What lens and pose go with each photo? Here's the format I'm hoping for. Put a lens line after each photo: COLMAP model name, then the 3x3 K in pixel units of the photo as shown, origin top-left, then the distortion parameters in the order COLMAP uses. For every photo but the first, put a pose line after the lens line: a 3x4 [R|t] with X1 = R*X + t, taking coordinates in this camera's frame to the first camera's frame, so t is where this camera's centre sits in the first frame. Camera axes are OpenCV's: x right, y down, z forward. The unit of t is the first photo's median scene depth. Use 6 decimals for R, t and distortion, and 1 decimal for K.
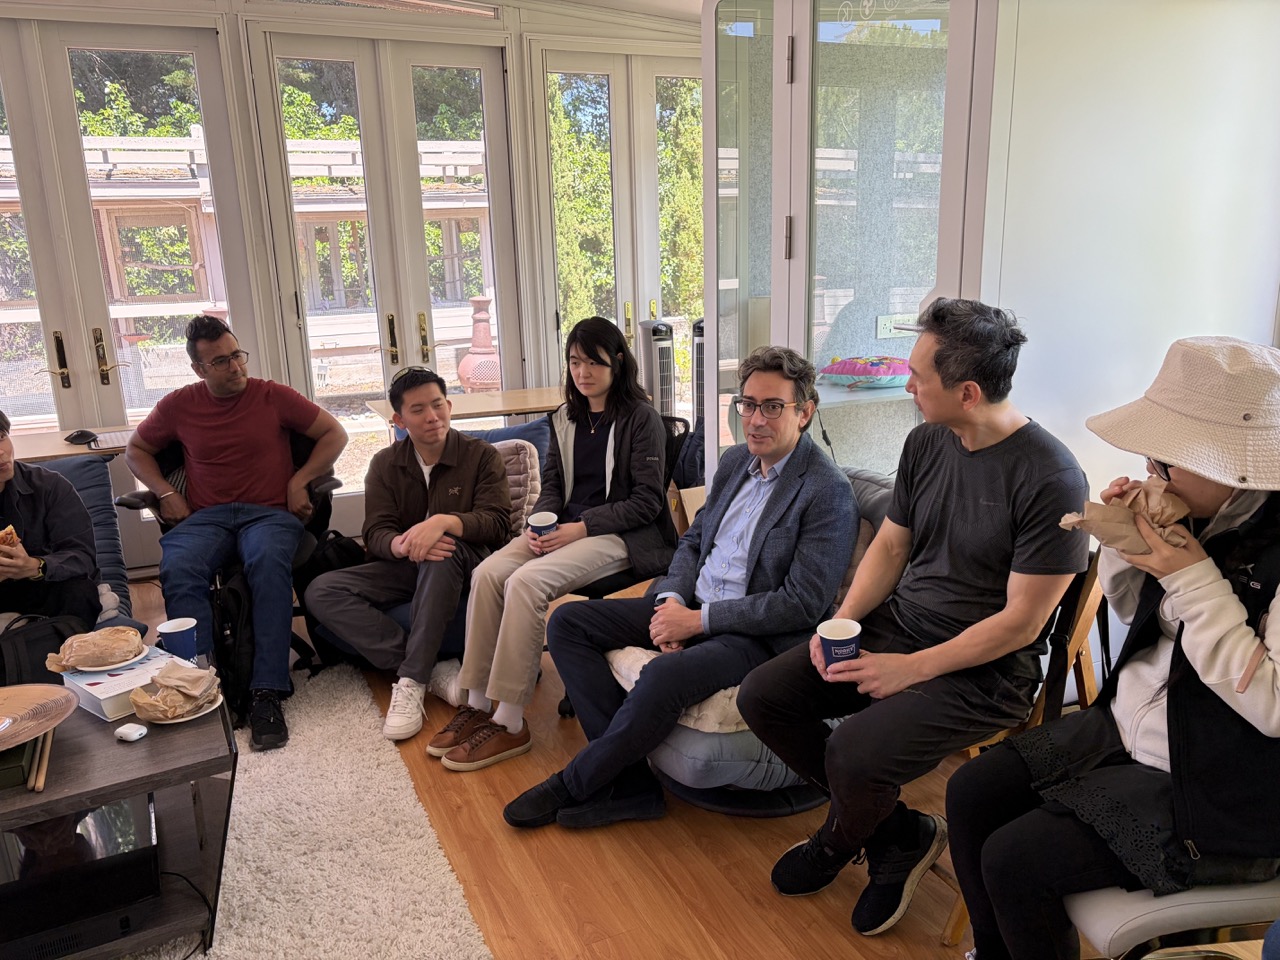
lens RADIAL K [[981.0, 0, 640.0], [0, 981.0, 480.0], [0, 0, 1]] dist [0.073066, -0.073681]
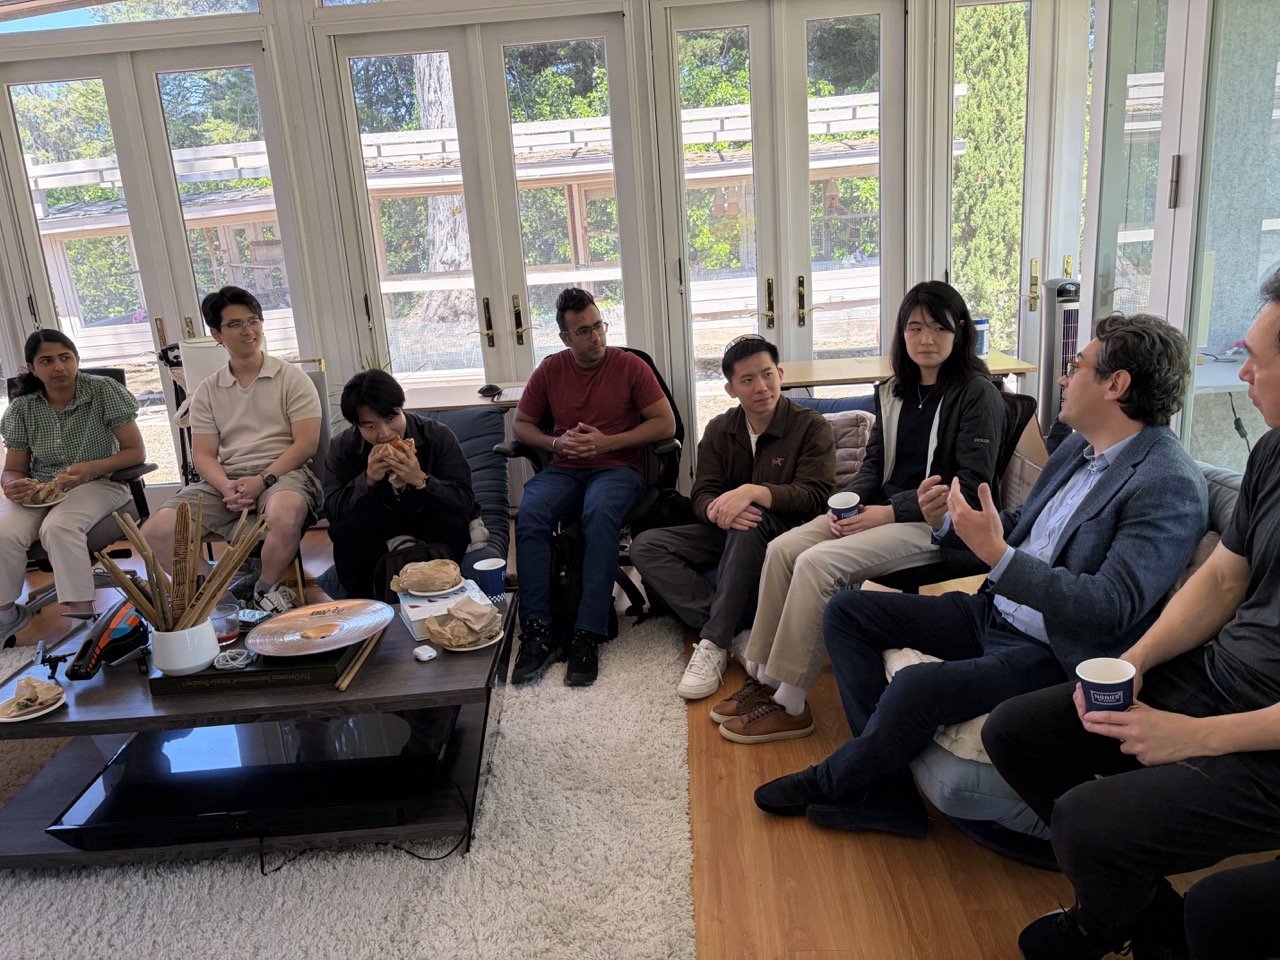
lens RADIAL K [[981.0, 0, 640.0], [0, 981.0, 480.0], [0, 0, 1]] dist [0.073066, -0.073681]
pose [[0.893249, 0.082507, -0.441926, 0.140586], [-0.063153, 0.996296, 0.058360, -0.020978], [0.445104, -0.024221, 0.895151, 0.061622]]
